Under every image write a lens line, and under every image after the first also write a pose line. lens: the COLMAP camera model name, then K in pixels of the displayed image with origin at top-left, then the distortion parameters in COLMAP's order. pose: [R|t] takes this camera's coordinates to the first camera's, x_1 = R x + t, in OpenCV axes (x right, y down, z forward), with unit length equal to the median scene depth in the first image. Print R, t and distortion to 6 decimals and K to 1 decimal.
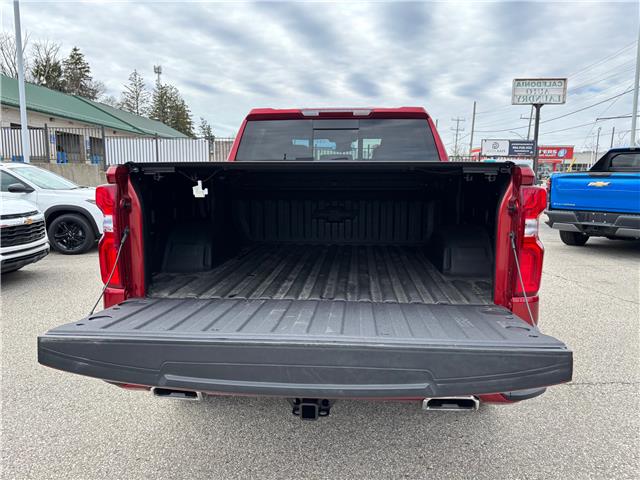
lens RADIAL K [[488.9, 0, 321.3], [0, 488.9, 238.5], [0, 0, 1]] dist [0.056143, -0.058412]
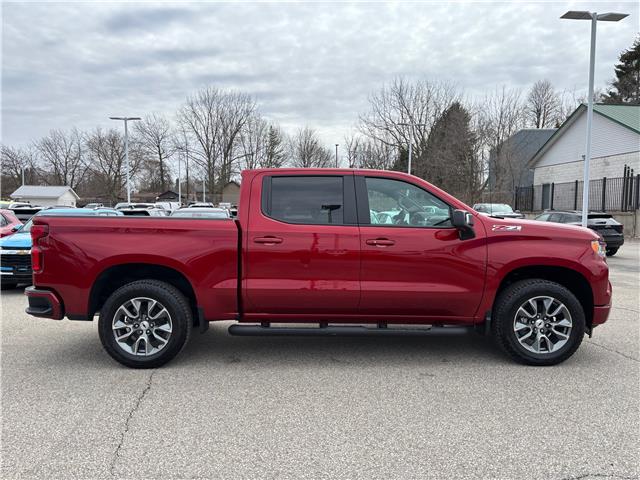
lens RADIAL K [[488.9, 0, 319.8], [0, 488.9, 242.3], [0, 0, 1]] dist [0.056143, -0.058412]
pose [[0.080036, 0.049733, -0.995551, 0.256504], [-0.134818, 0.990117, 0.038623, -0.026754], [0.987633, 0.131127, 0.085950, 0.188380]]
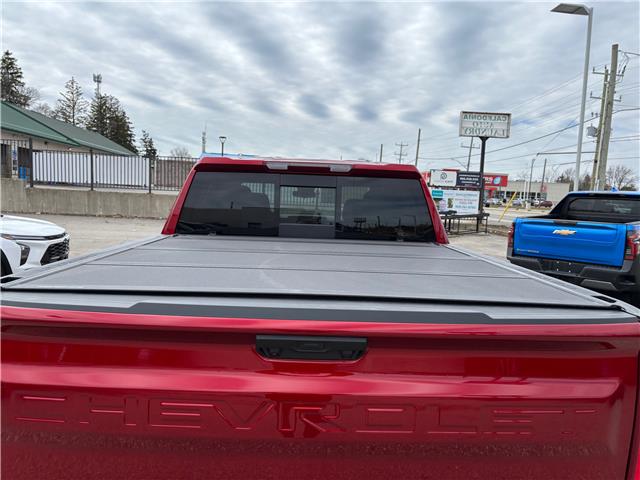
lens RADIAL K [[488.9, 0, 316.4], [0, 488.9, 240.1], [0, 0, 1]] dist [0.056143, -0.058412]
pose [[0.994169, 0.023869, 0.105159, -0.006793], [-0.020410, 0.999219, -0.033845, -0.018891], [-0.105884, 0.031501, 0.993879, 0.035101]]
